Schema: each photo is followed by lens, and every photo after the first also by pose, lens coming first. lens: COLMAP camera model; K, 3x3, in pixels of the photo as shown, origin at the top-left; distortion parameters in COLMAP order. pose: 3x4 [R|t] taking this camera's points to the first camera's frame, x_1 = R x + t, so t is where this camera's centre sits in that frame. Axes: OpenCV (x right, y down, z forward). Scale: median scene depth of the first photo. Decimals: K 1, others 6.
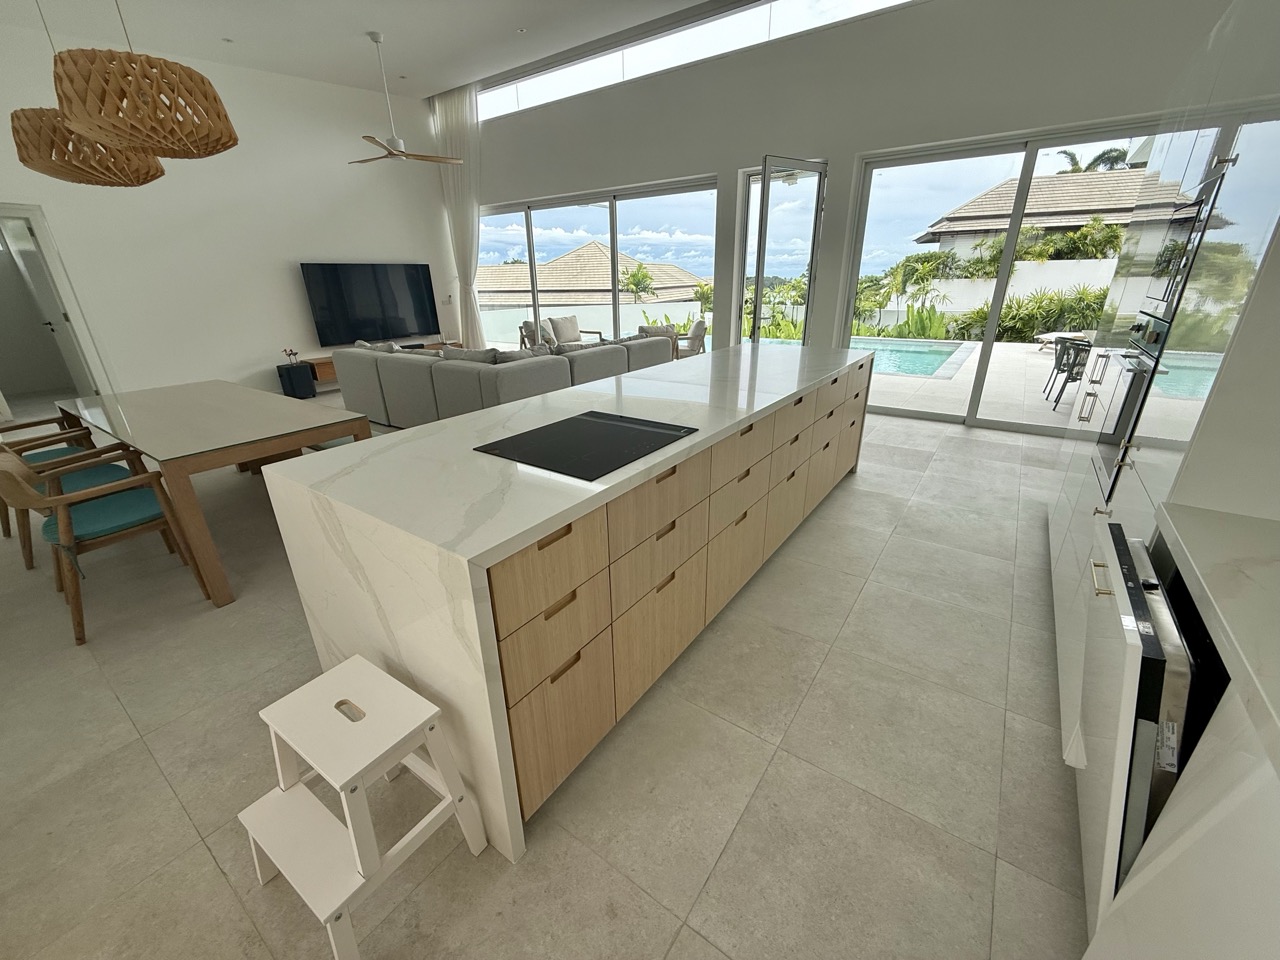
lens RADIAL K [[511.4, 0, 640.0], [0, 511.4, 480.0], [0, 0, 1]] dist [-0.001949, -0.000200]
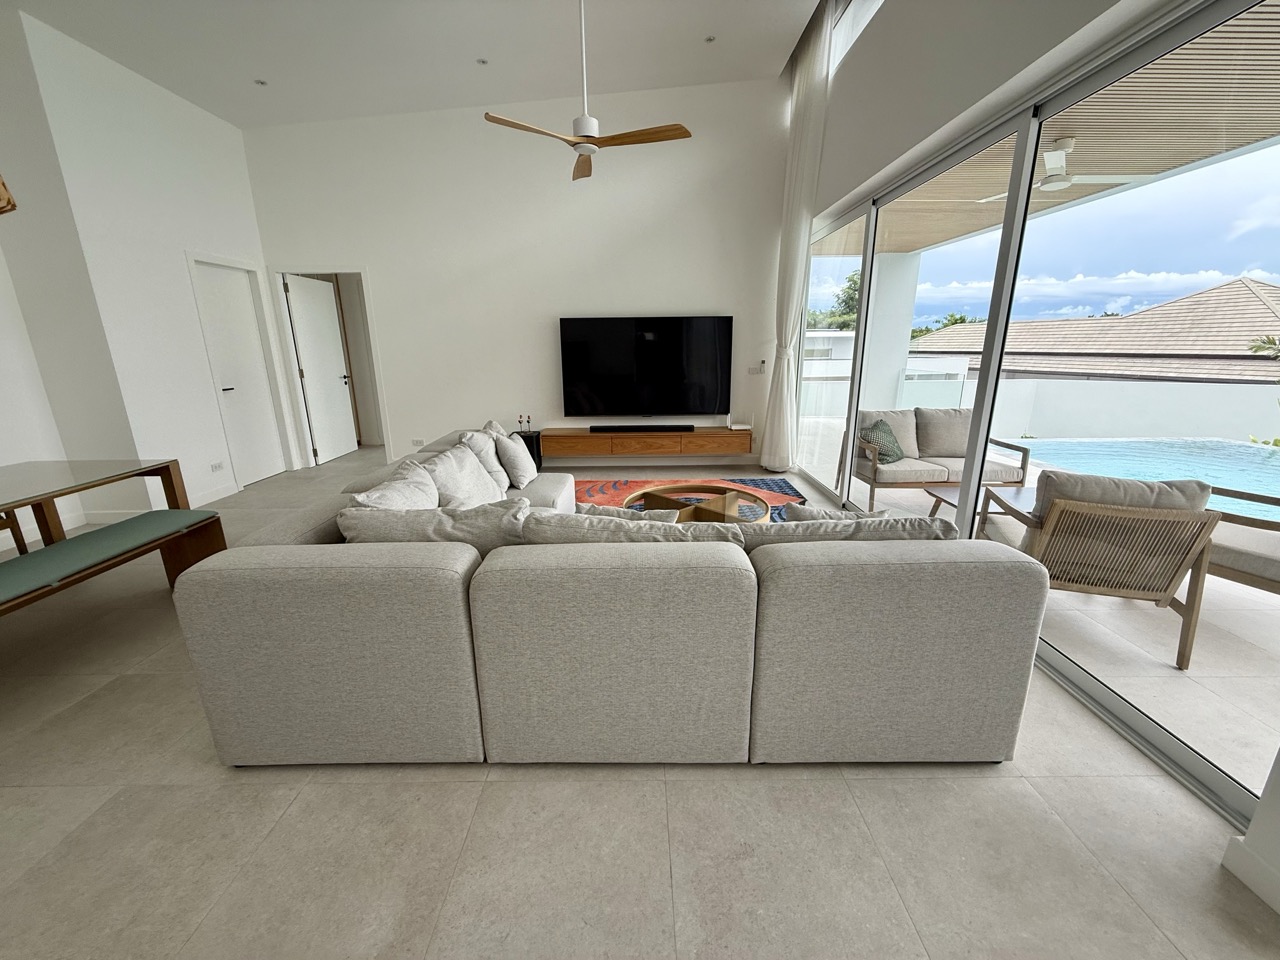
lens RADIAL K [[511.4, 0, 640.0], [0, 511.4, 480.0], [0, 0, 1]] dist [-0.001949, -0.000200]
pose [[0.584815, 0.220428, -0.780643, 0.031774], [-0.298840, 0.953228, 0.045285, -0.067779], [0.754113, 0.206804, 0.623334, 0.171922]]
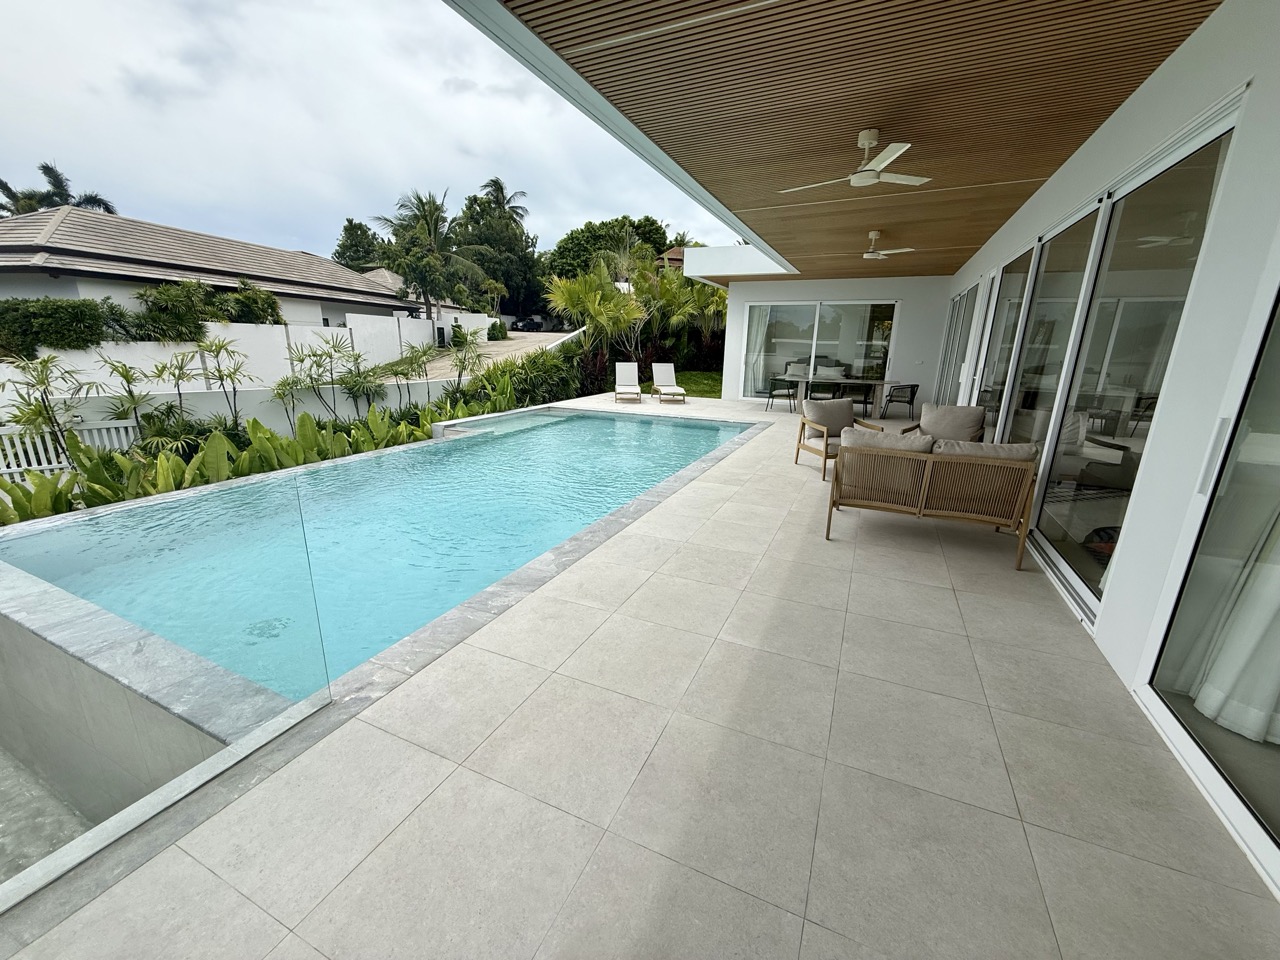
lens RADIAL K [[511.4, 0, 640.0], [0, 511.4, 480.0], [0, 0, 1]] dist [-0.001949, -0.000200]
pose [[-0.190564, -0.239245, 0.952075, -0.212049], [0.345204, 0.891575, 0.293137, -0.194414], [-0.918977, 0.384522, -0.087314, 0.508573]]
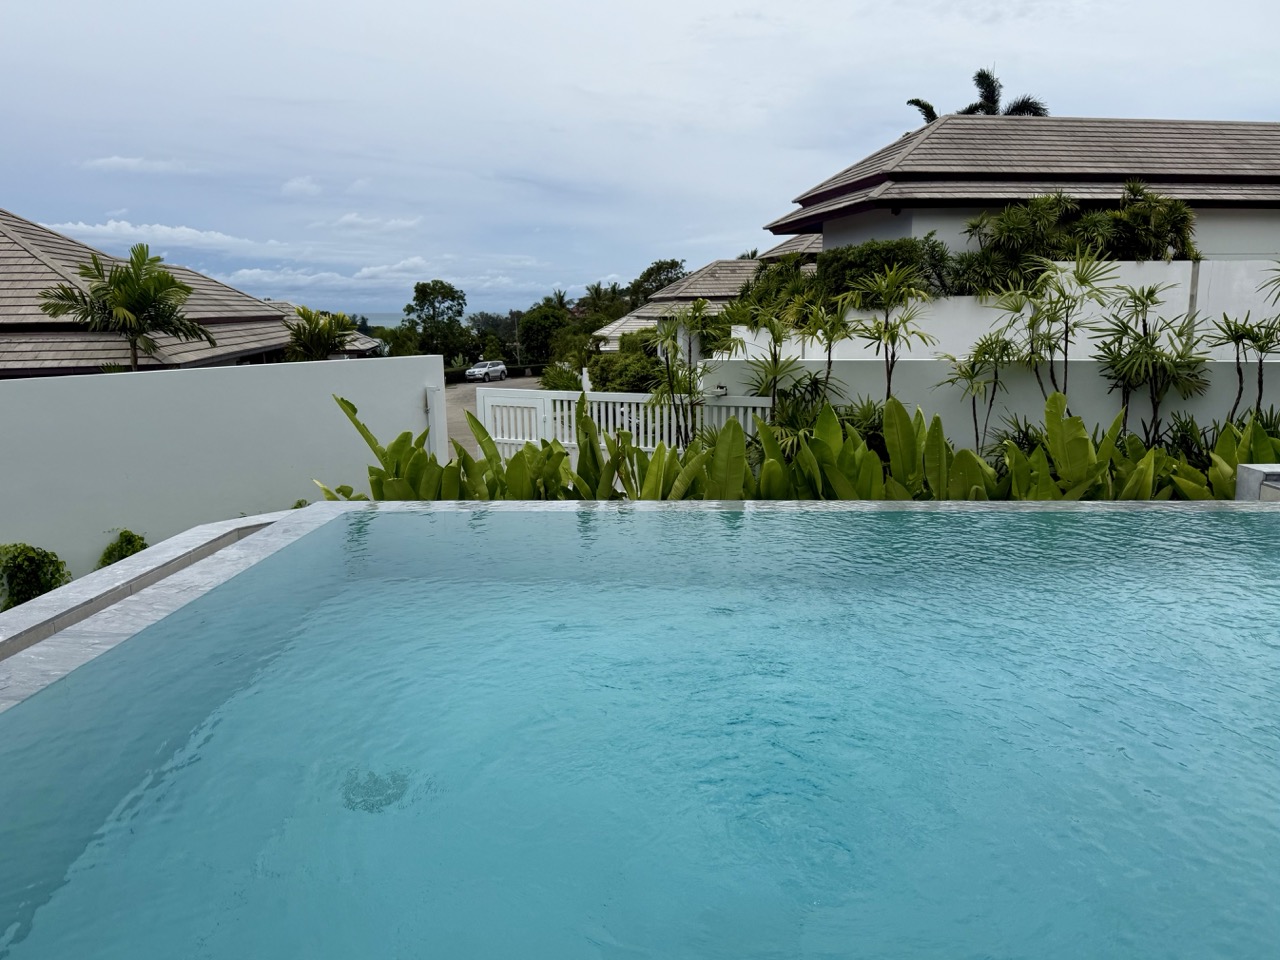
lens RADIAL K [[953.3, 0, 640.0], [0, 953.3, 480.0], [0, 0, 1]] dist [0.091948, -0.151135]
pose [[0.845245, -0.086833, 0.527278, -0.086026], [0.194201, 0.969160, -0.151709, -0.156970], [-0.497843, 0.230629, 0.836040, 0.454949]]
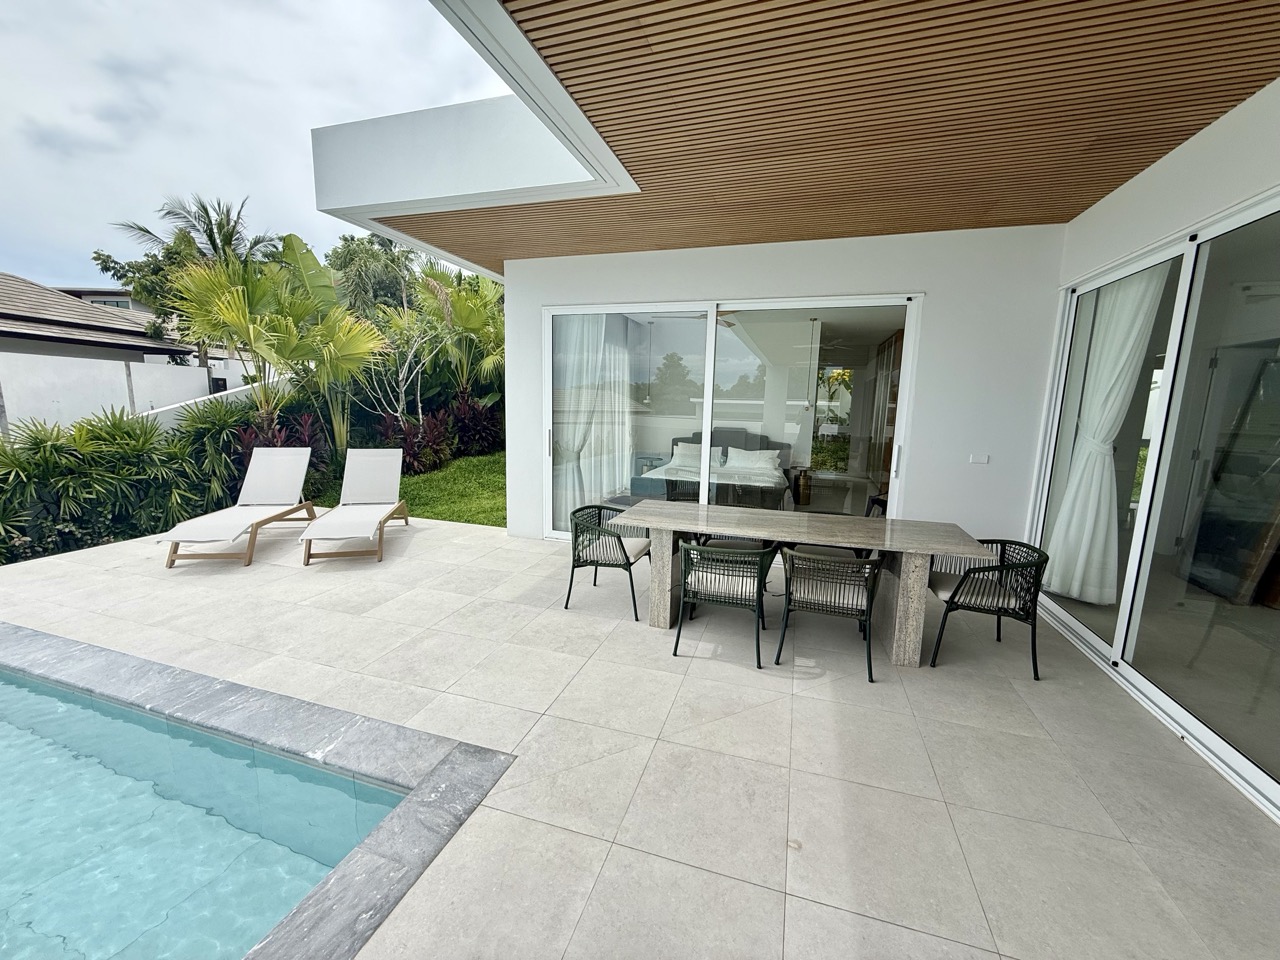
lens RADIAL K [[511.4, 0, 640.0], [0, 511.4, 480.0], [0, 0, 1]] dist [-0.001949, -0.000200]
pose [[-0.311942, -0.130743, 0.941062, 0.111515], [0.330642, 0.913635, 0.236533, -0.131605], [-0.890712, 0.384939, -0.241771, 0.322009]]
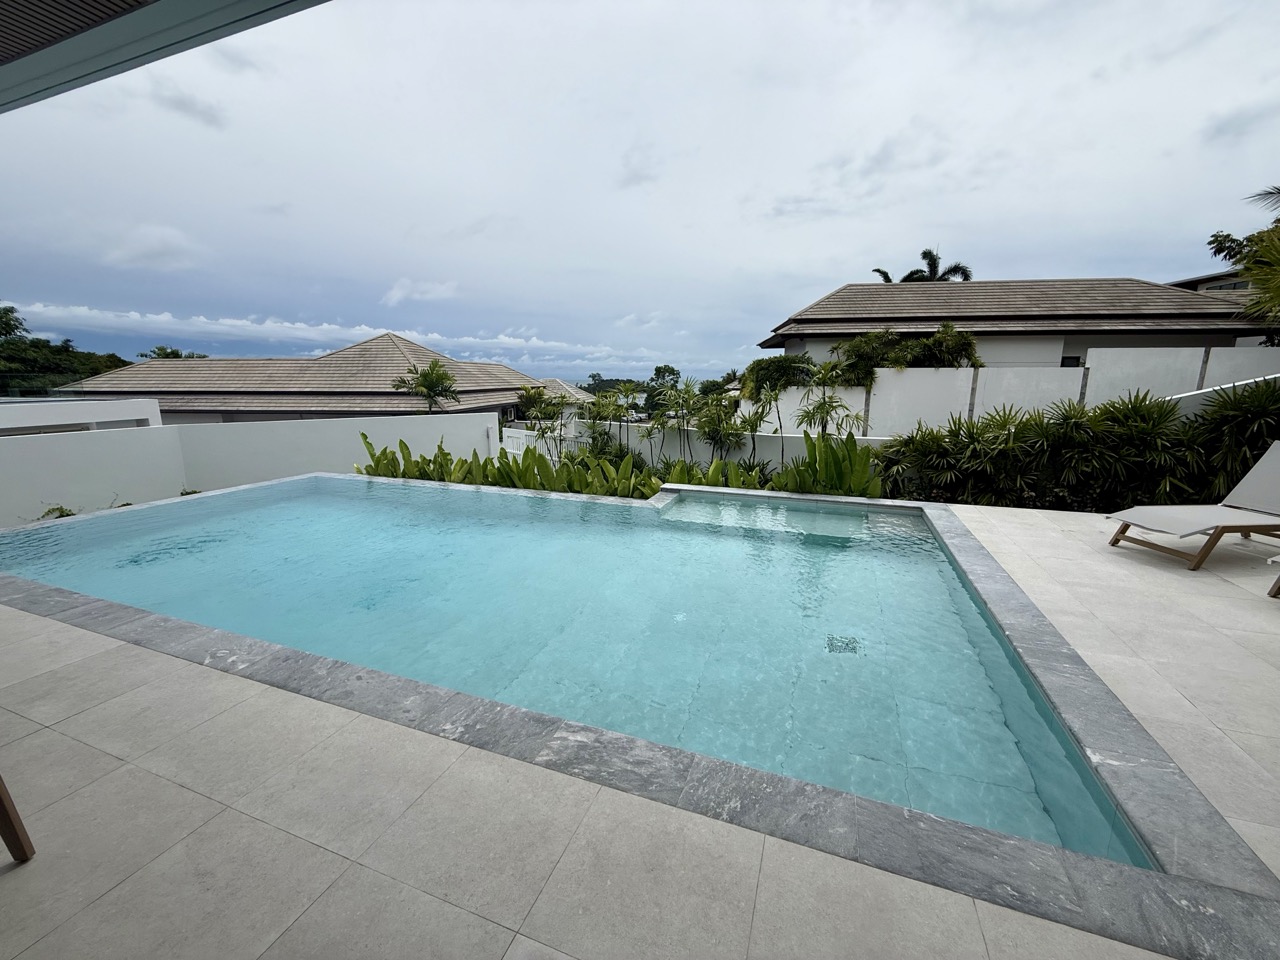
lens RADIAL K [[511.4, 0, 640.0], [0, 511.4, 480.0], [0, 0, 1]] dist [-0.001949, -0.000200]
pose [[0.965273, -0.031796, 0.259302, 0.117241], [0.078652, 0.981884, -0.172386, -0.119122], [-0.249123, 0.186794, 0.950287, 0.298557]]
